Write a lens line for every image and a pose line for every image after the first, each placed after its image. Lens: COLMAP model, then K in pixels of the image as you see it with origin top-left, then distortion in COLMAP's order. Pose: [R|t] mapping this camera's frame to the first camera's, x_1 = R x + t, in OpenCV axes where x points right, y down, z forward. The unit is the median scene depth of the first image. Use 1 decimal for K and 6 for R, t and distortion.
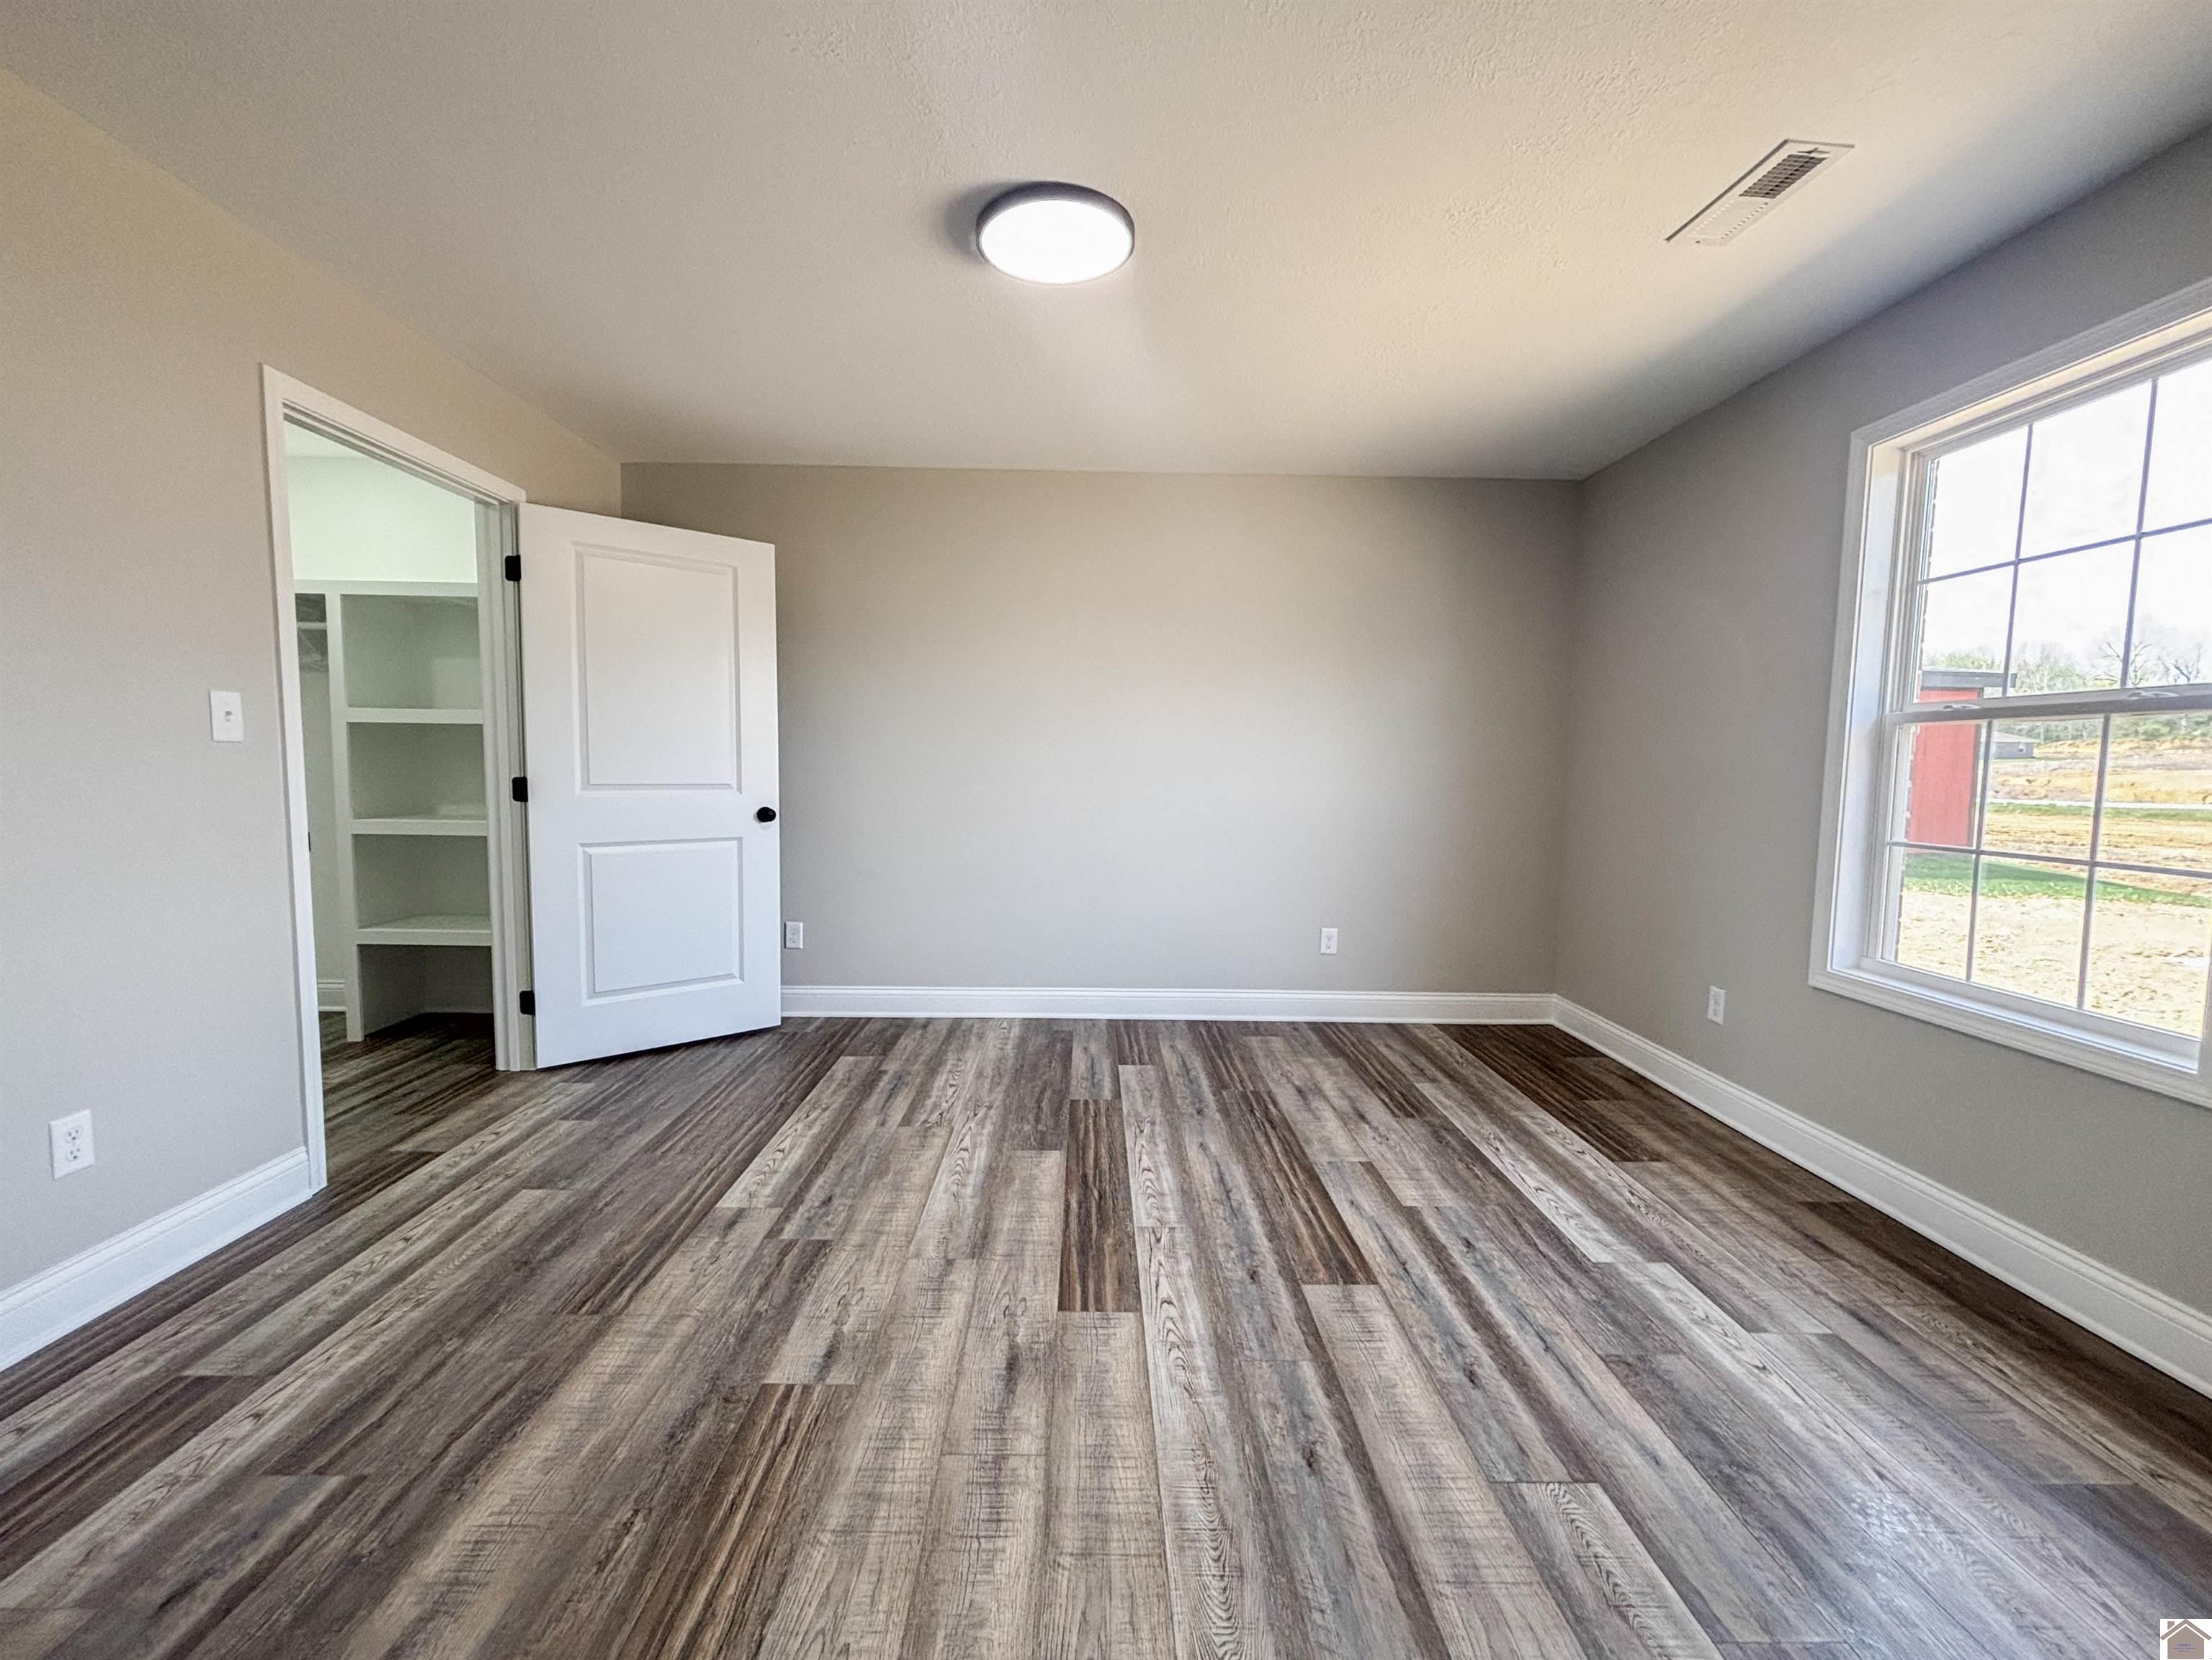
lens RADIAL K [[963.1, 0, 1083.8], [0, 963.1, 830.2], [0, 0, 1]] dist [0.003343, 0.000540]
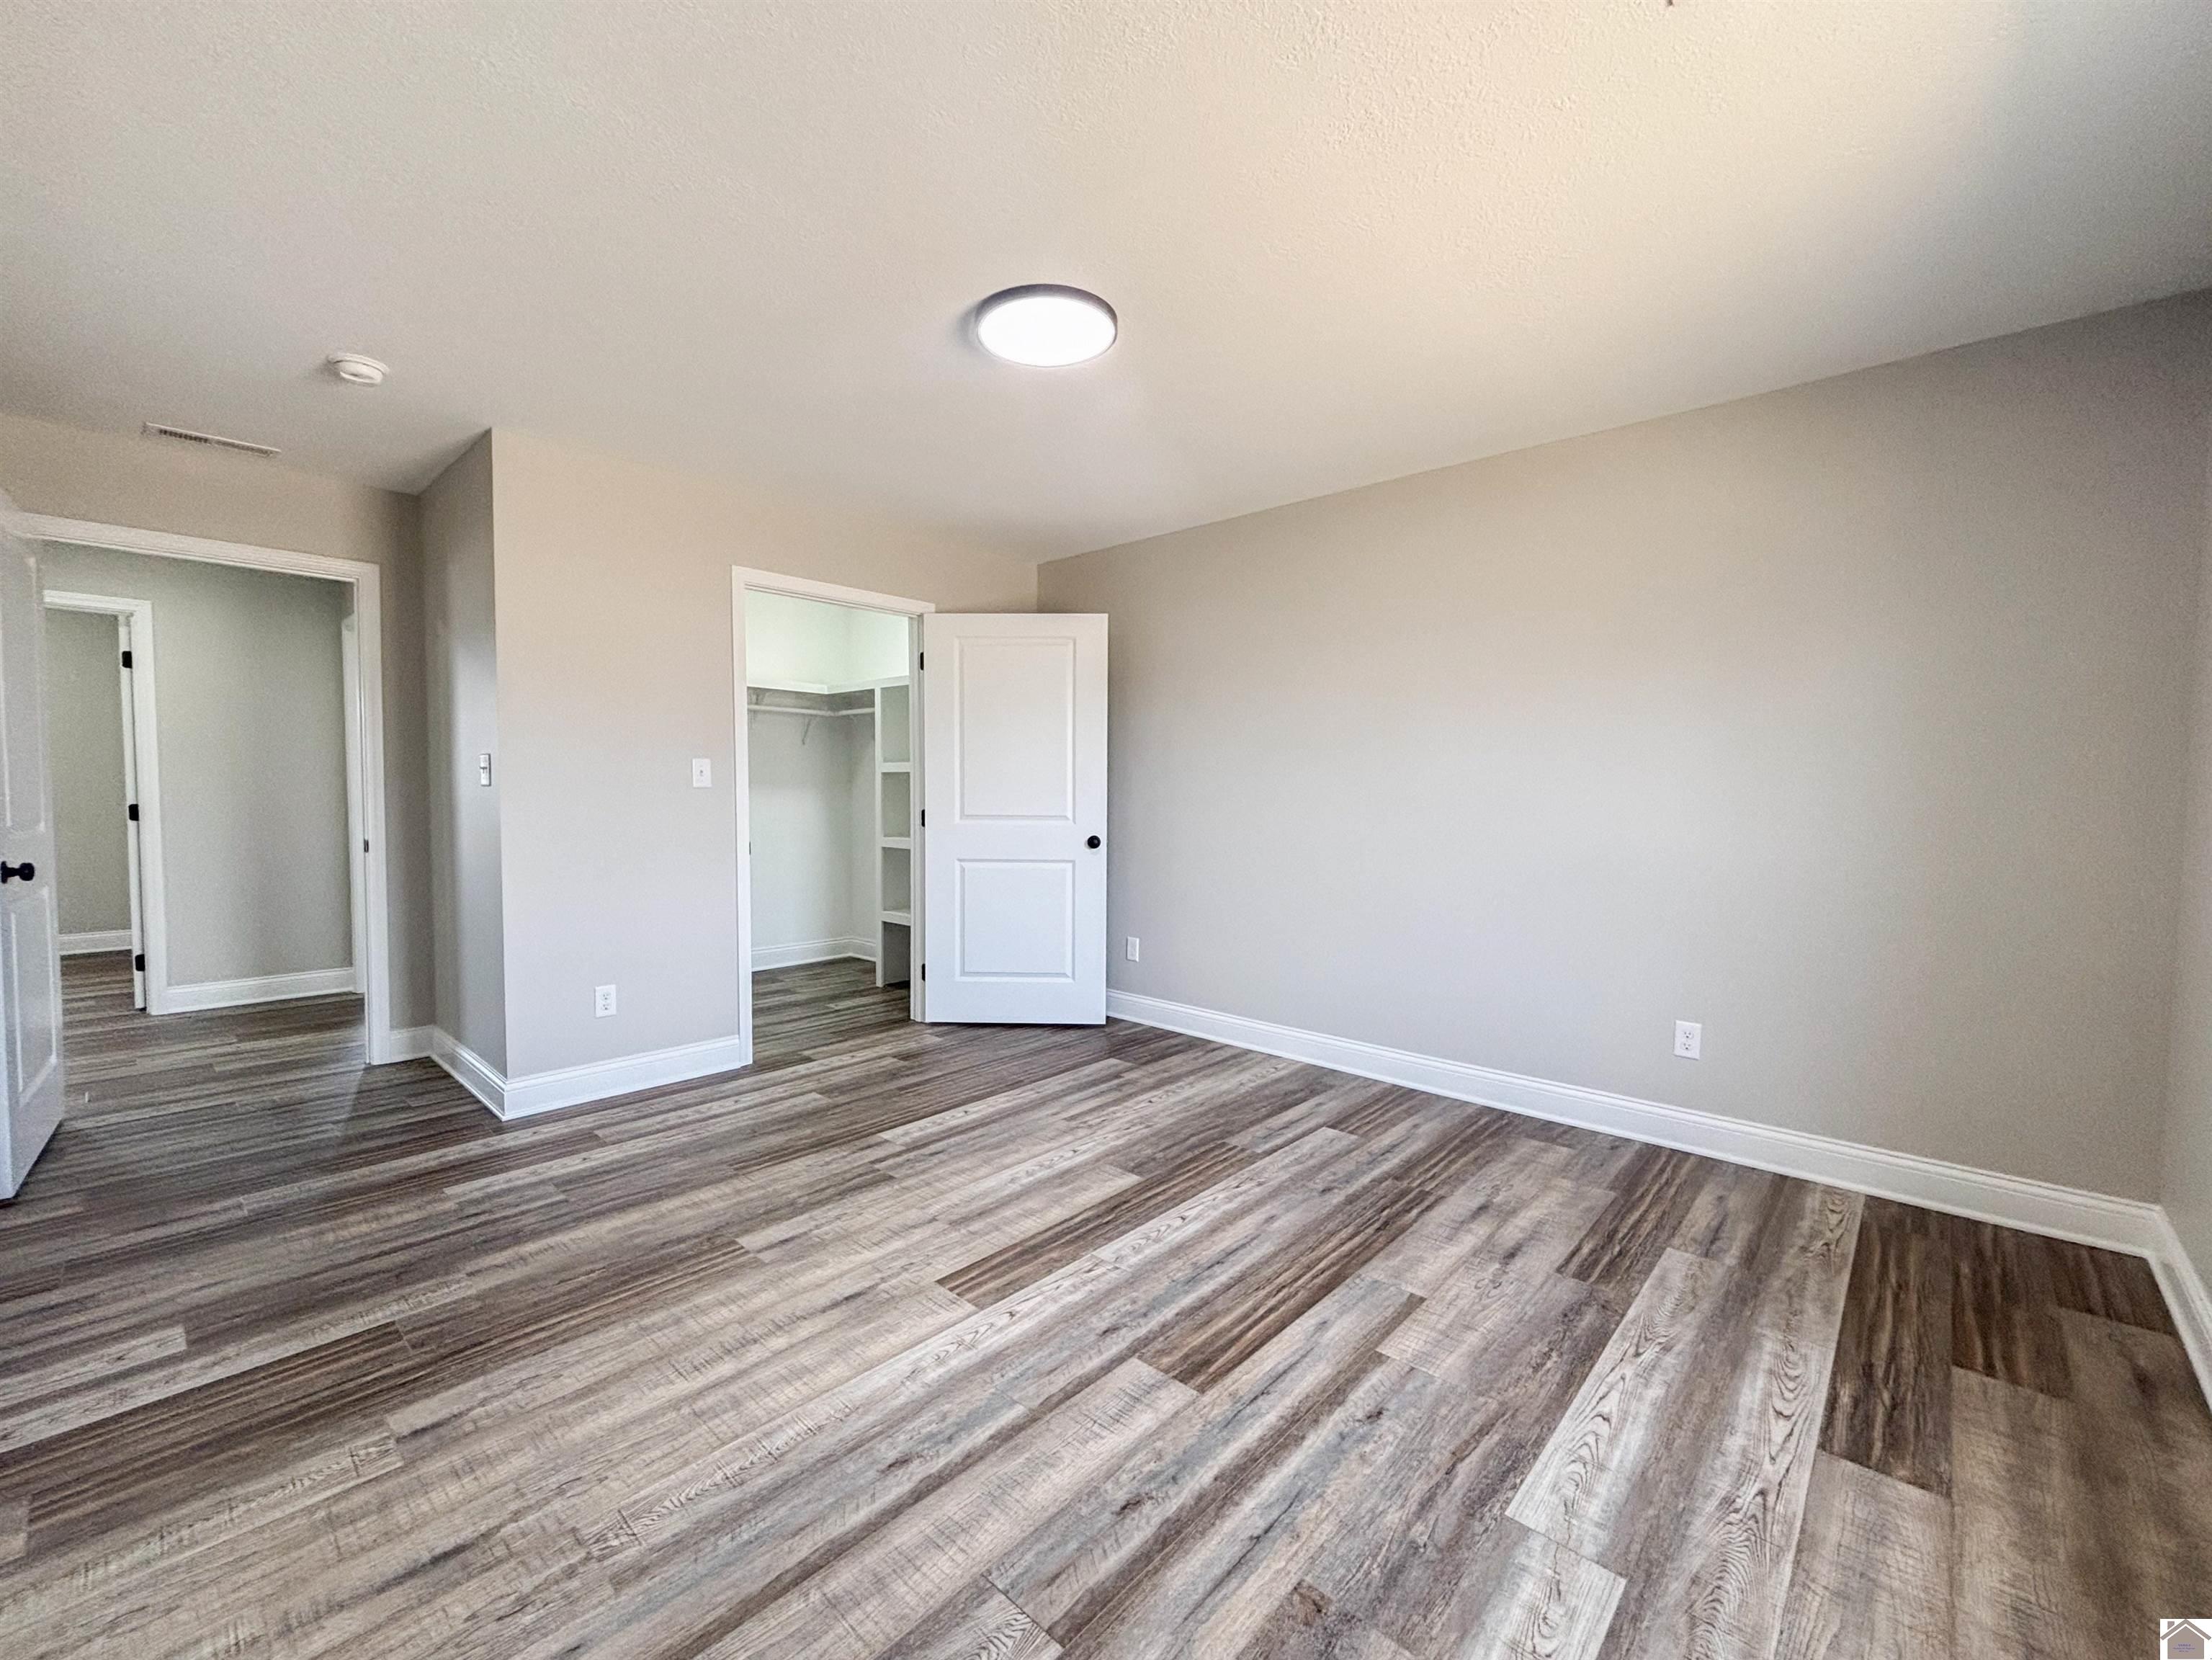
lens RADIAL K [[963.1, 0, 1083.8], [0, 963.1, 830.2], [0, 0, 1]] dist [0.003343, 0.000540]
pose [[0.699595, 0.022439, -0.714188, 0.687034], [-0.044522, 0.998934, -0.012226, -0.022014], [0.713152, 0.040350, 0.699848, 0.232910]]
